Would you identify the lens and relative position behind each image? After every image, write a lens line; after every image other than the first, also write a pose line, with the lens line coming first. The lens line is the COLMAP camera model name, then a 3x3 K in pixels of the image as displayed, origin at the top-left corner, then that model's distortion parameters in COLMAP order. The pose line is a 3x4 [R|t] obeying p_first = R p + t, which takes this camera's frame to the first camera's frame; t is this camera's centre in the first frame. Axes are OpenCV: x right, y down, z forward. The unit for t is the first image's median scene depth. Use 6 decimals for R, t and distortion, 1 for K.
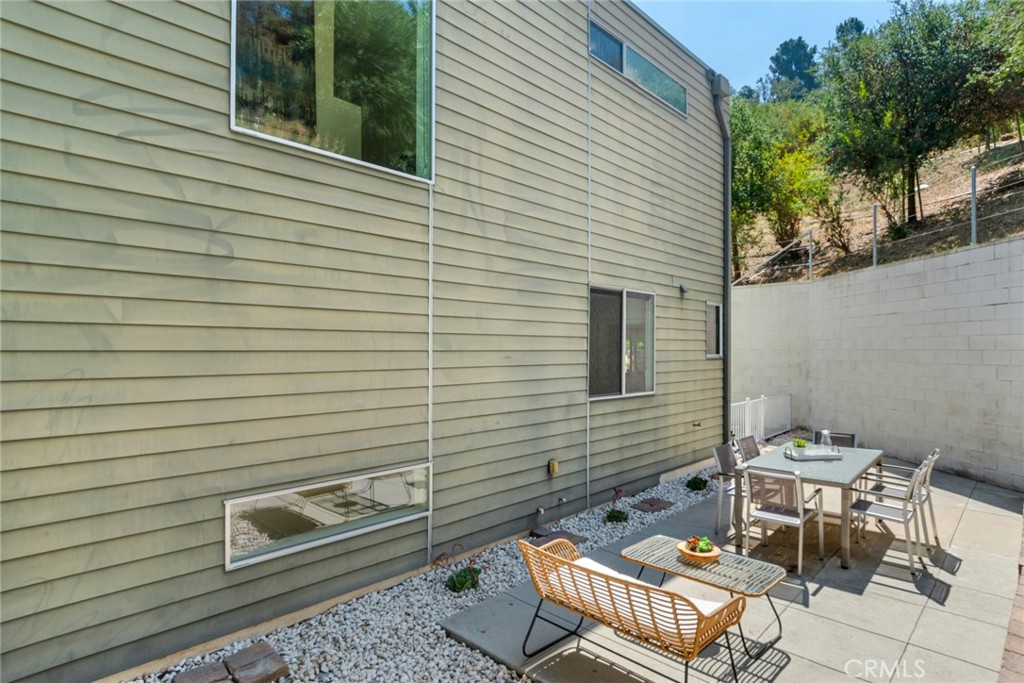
lens RADIAL K [[550.8, 0, 511.9], [0, 550.8, 344.7], [0, 0, 1]] dist [0.003903, 0.000060]
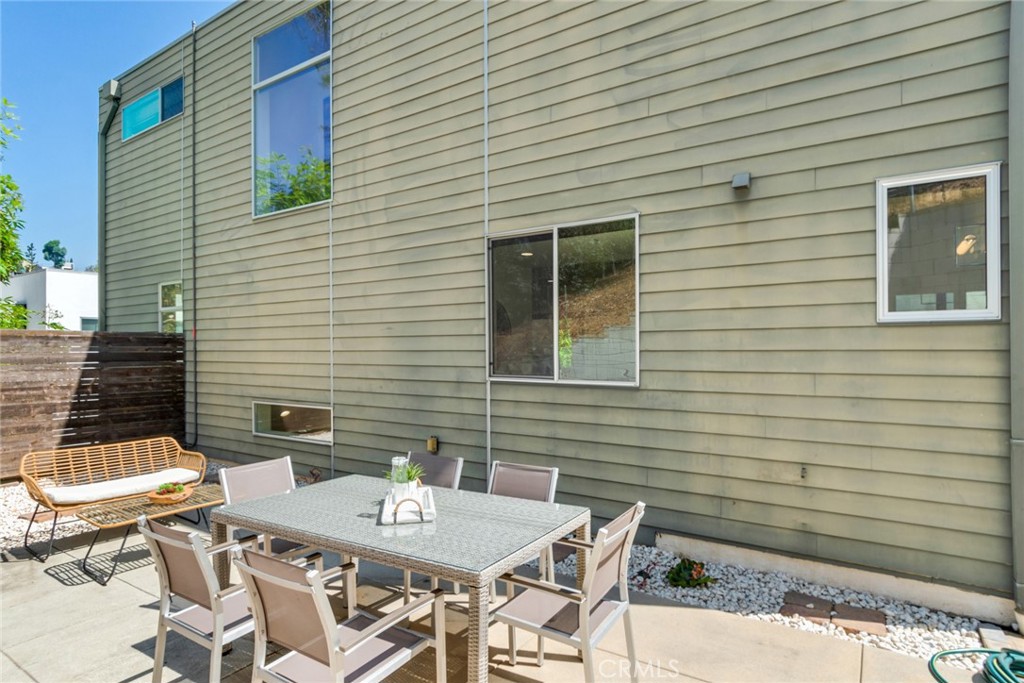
lens RADIAL K [[550.8, 0, 511.7], [0, 550.8, 343.4], [0, 0, 1]] dist [0.003903, 0.000060]
pose [[0.180036, -0.005270, -0.983646, 0.994138], [0.014142, 0.999896, -0.002768, 0.052738], [0.983558, -0.013412, 0.180092, 0.935220]]
